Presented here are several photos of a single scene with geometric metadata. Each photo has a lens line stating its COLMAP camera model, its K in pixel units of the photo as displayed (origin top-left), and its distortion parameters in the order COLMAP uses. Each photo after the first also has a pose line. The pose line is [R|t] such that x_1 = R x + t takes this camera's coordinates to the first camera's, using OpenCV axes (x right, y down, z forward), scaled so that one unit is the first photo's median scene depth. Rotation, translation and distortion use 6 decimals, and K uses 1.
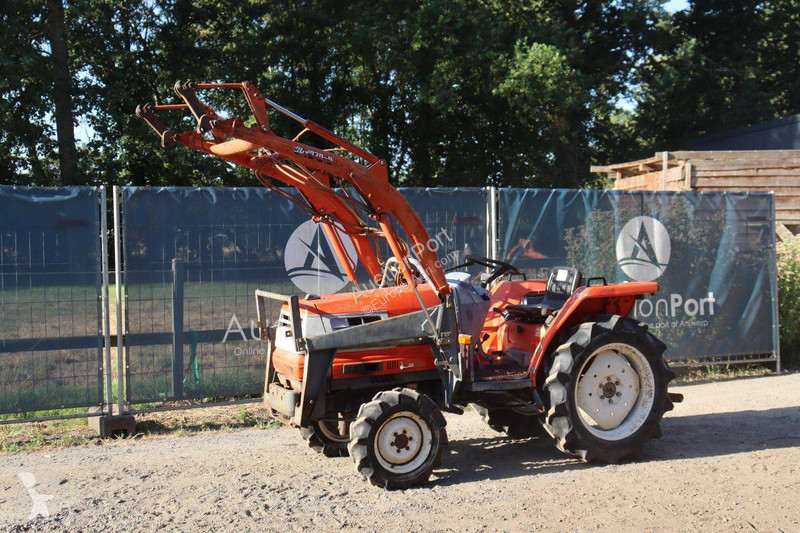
lens RADIAL K [[1004.7, 0, 396.4], [0, 1004.7, 266.0], [0, 0, 1]] dist [0.009159, 0.023524]
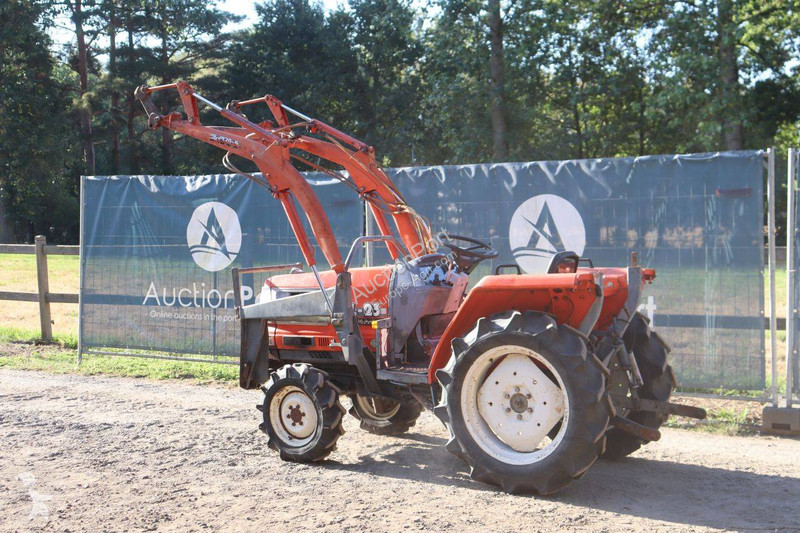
lens RADIAL K [[1117.8, 0, 400.0], [0, 1117.8, 266.5], [0, 0, 1]] dist [0.058137, 0.144303]
pose [[0.546846, 0.039192, -0.836315, 0.928487], [-0.025385, 0.999221, 0.030228, -0.012446], [0.836848, 0.004700, 0.547415, 0.428874]]
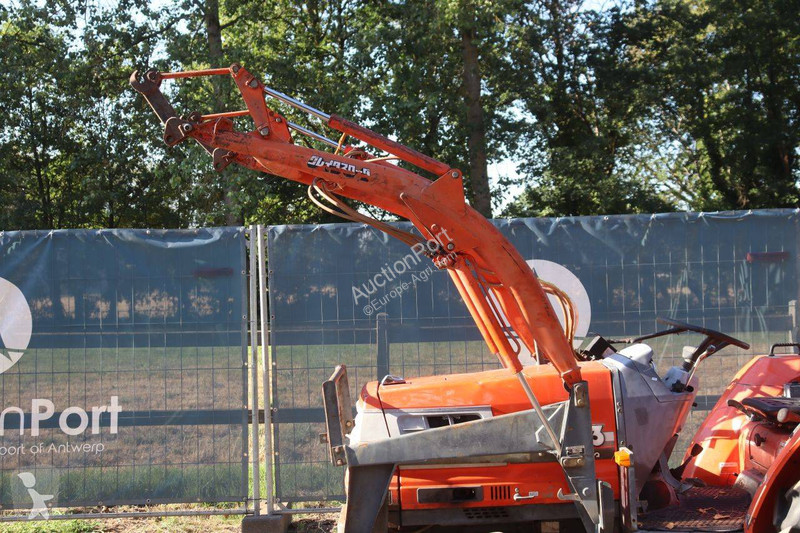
lens RADIAL K [[1064.9, 0, 400.0], [0, 1064.9, 266.5], [0, 0, 1]] dist [0.019000, 0.289870]
pose [[0.901628, -0.016819, -0.432185, 0.221090], [-0.000209, 0.999227, -0.039323, -0.016470], [0.432512, 0.035545, 0.900927, 0.346125]]
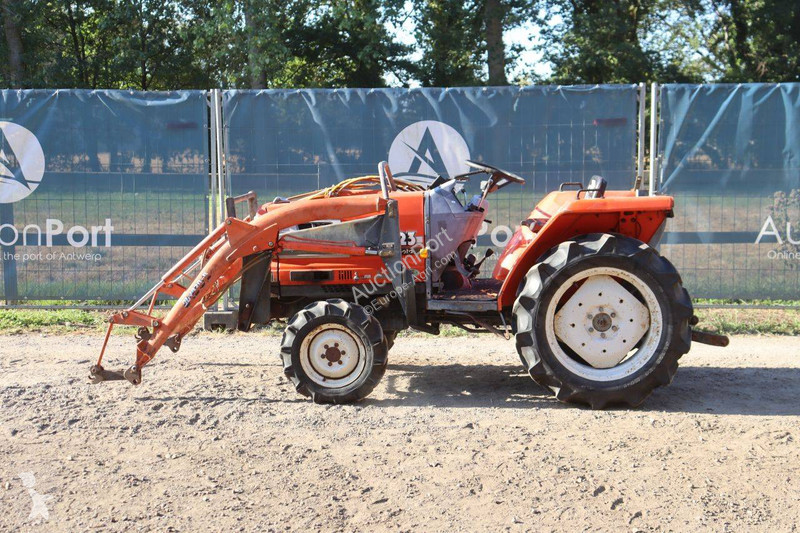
lens RADIAL K [[1064.9, 0, 400.0], [0, 1064.9, 266.5], [0, 0, 1]] dist [0.019000, 0.289870]
pose [[0.884591, 0.059635, -0.462540, 0.481511], [-0.021312, 0.995924, 0.087645, 0.001525], [0.465881, -0.067672, 0.882256, 0.133979]]
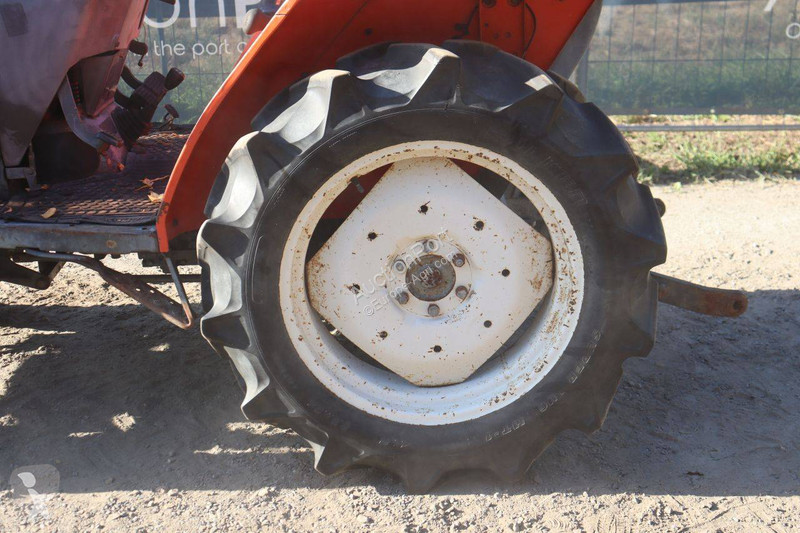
lens RADIAL K [[1117.8, 0, 400.0], [0, 1117.8, 266.5], [0, 0, 1]] dist [0.058137, 0.144303]
pose [[0.915786, 0.138003, -0.377216, 0.344335], [-0.012614, 0.948543, 0.316397, 0.005544], [0.401469, -0.284994, 0.870403, 0.692874]]
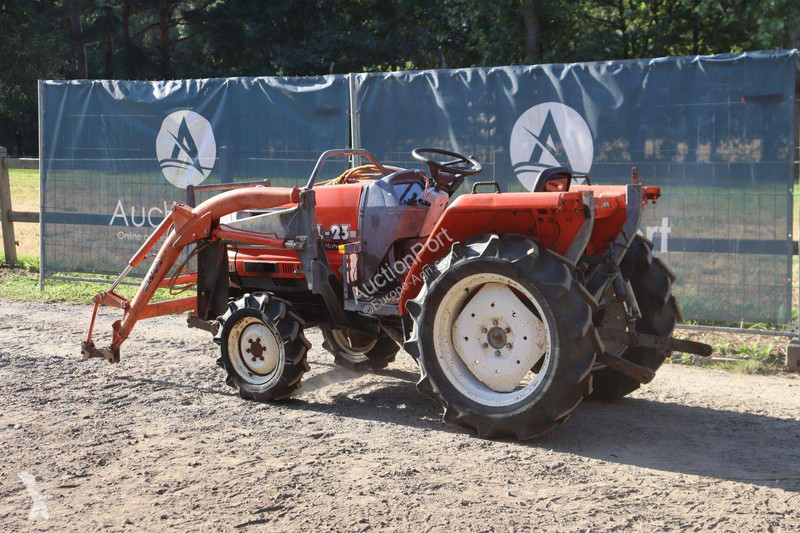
lens RADIAL K [[1224.3, 0, 400.0], [0, 1224.3, 266.5], [0, 0, 1]] dist [0.109914, 0.167085]
pose [[0.525989, 0.097716, -0.844859, 0.932914], [-0.026646, 0.994784, 0.098467, -0.013432], [0.850074, -0.029281, 0.525849, 0.483871]]
